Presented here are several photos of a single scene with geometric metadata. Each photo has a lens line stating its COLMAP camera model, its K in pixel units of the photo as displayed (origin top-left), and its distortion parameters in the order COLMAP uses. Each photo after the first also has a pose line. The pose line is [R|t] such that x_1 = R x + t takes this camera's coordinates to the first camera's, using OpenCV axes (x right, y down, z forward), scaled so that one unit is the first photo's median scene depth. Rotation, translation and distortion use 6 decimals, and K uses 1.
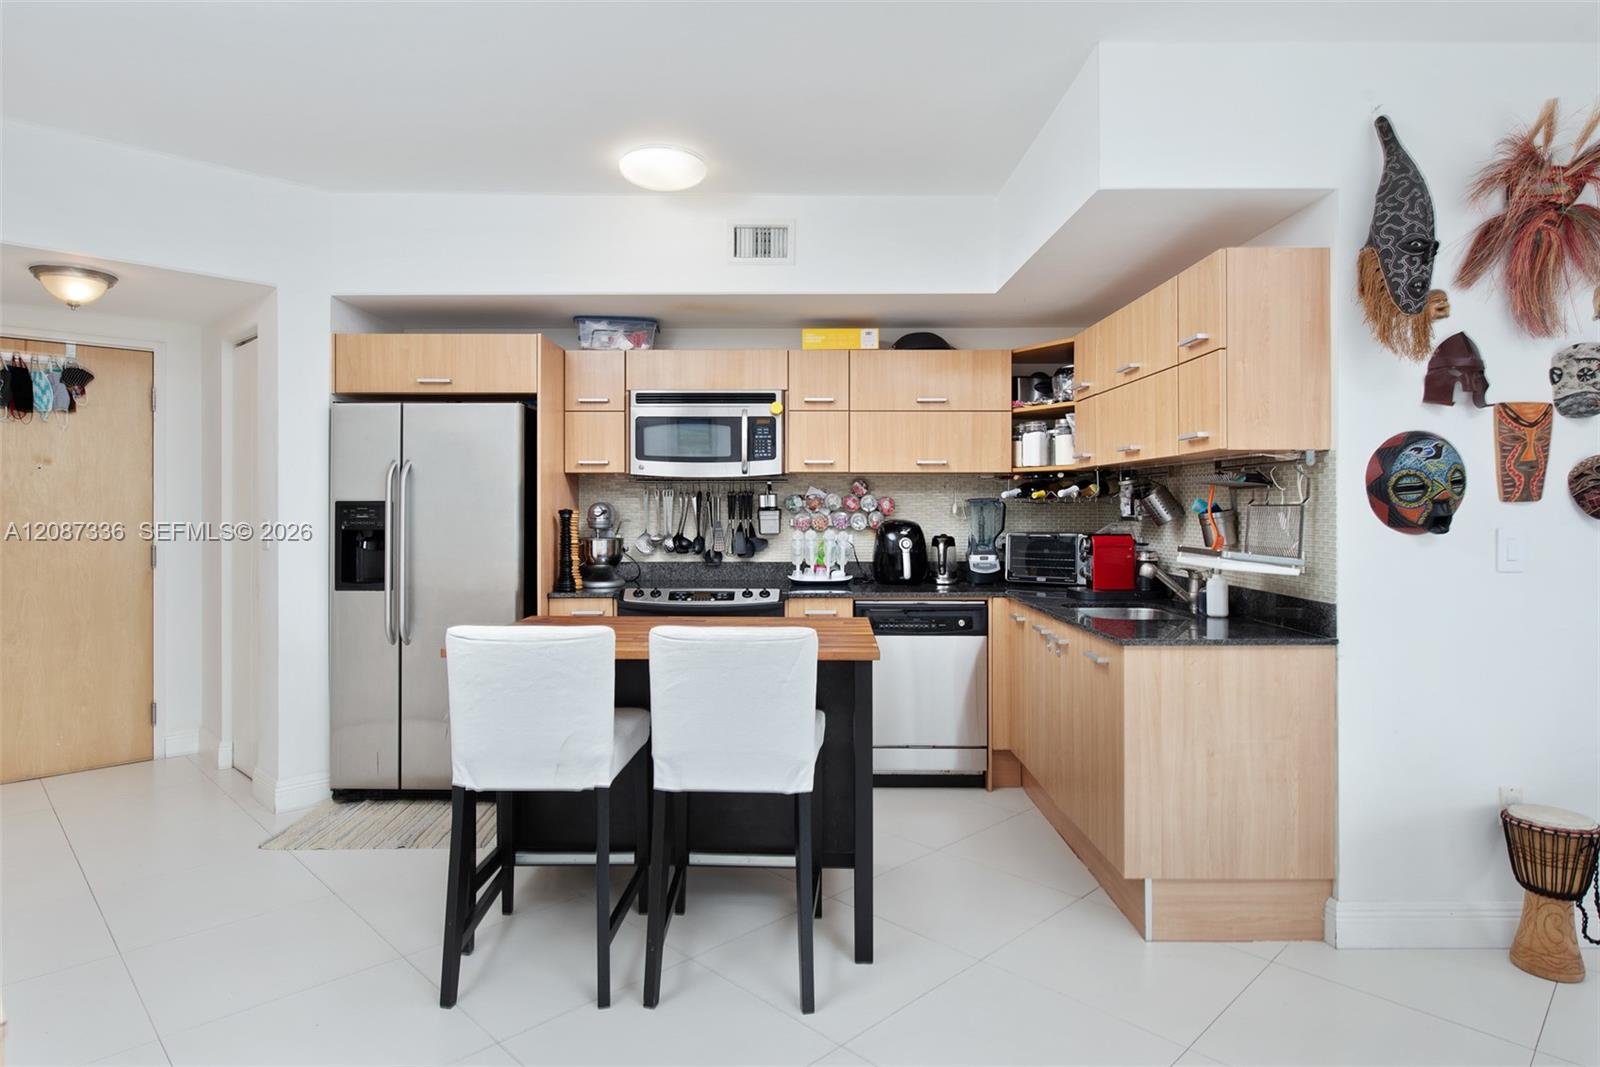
lens RADIAL K [[890.0, 0, 803.3], [0, 890.0, 501.2], [0, 0, 1]] dist [-0.005839, 0.001244]
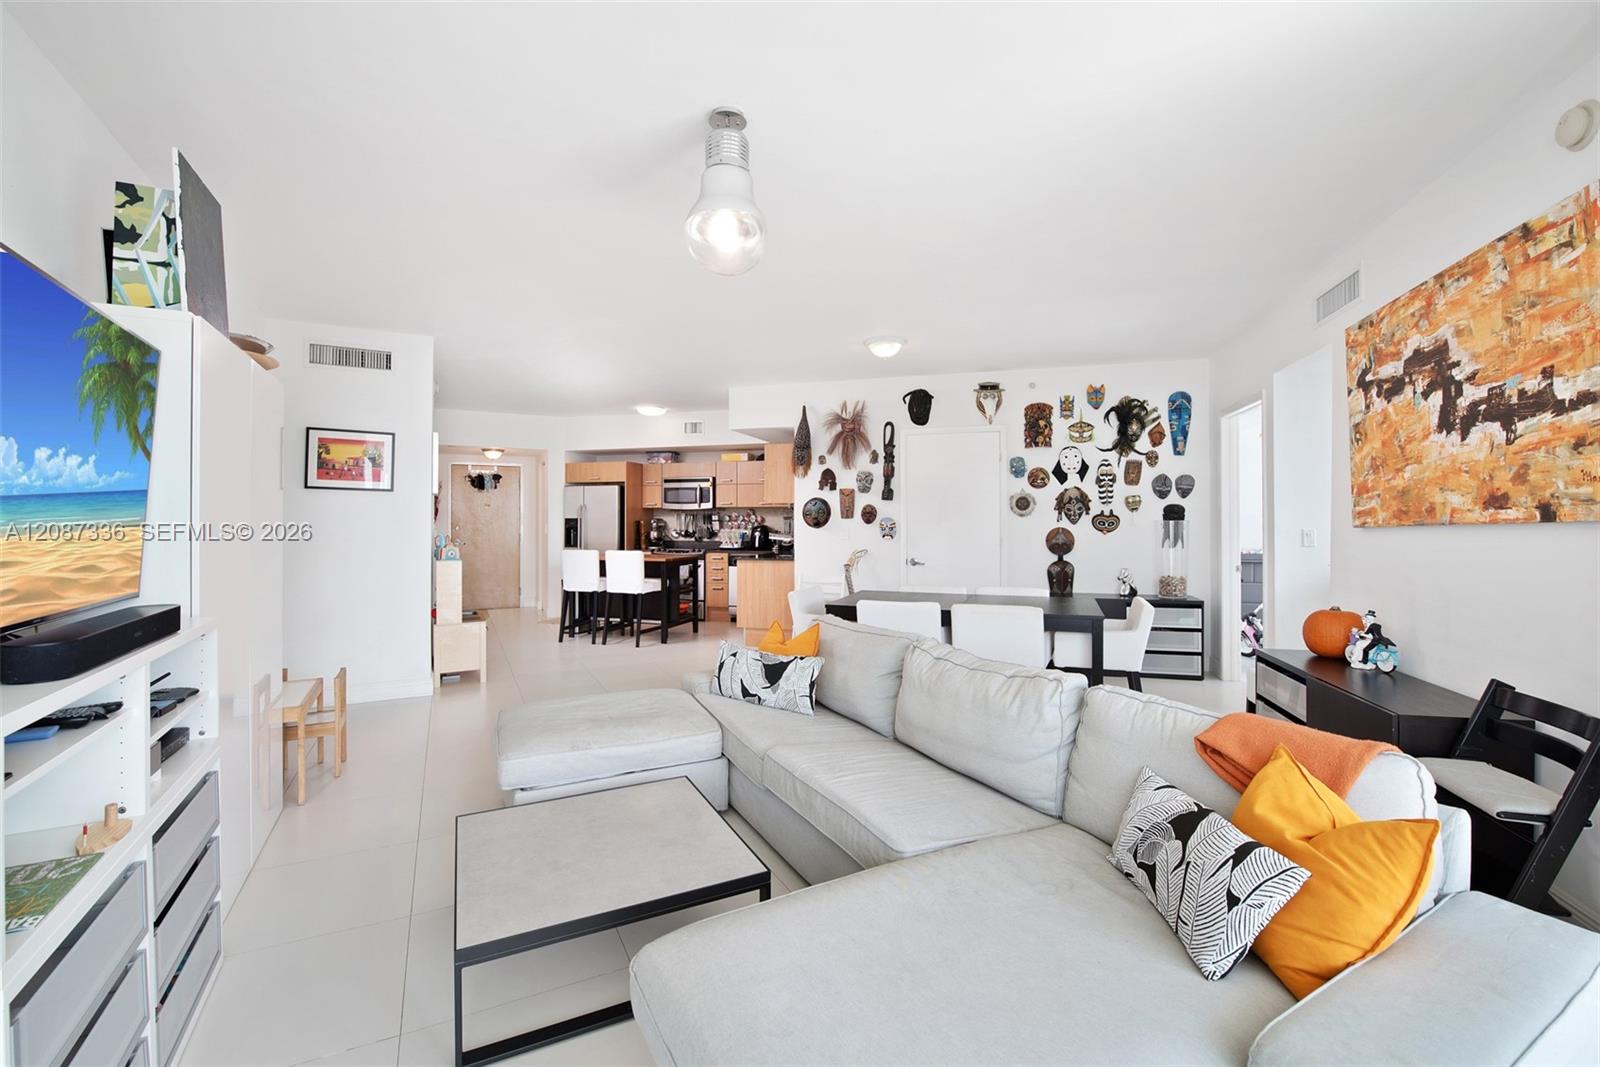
lens RADIAL K [[649.0, 0, 817.5], [0, 649.0, 512.2], [0, 0, 1]] dist [0.014028, -0.003402]
pose [[0.962402, -0.003995, -0.271600, 0.932887], [0.002687, 0.999983, -0.005190, -0.006918], [0.271616, 0.004265, 0.962396, -0.938247]]
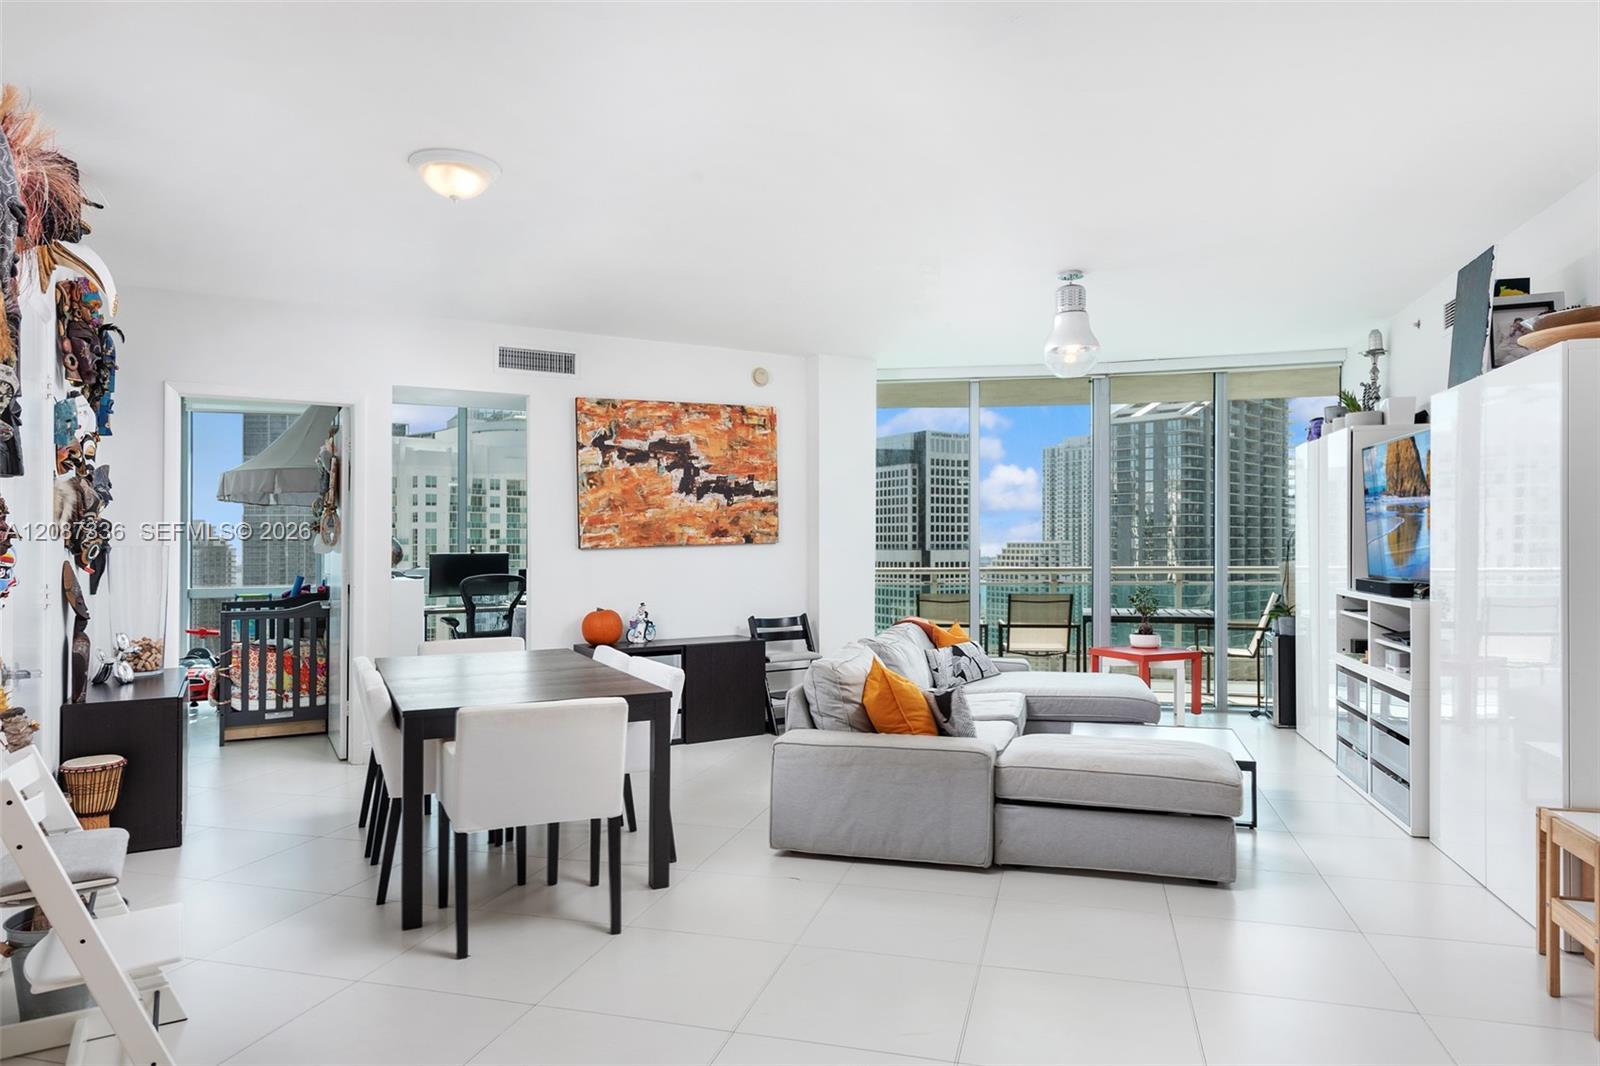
lens RADIAL K [[1002.1, 0, 801.4], [0, 1002.1, 544.6], [0, 0, 1]] dist [0.015916, -0.014794]
pose [[-0.485734, 0.002650, 0.874103, -0.275031], [-0.000536, 0.999994, -0.003329, 0.007932], [-0.874107, -0.002085, -0.485730, 0.520634]]
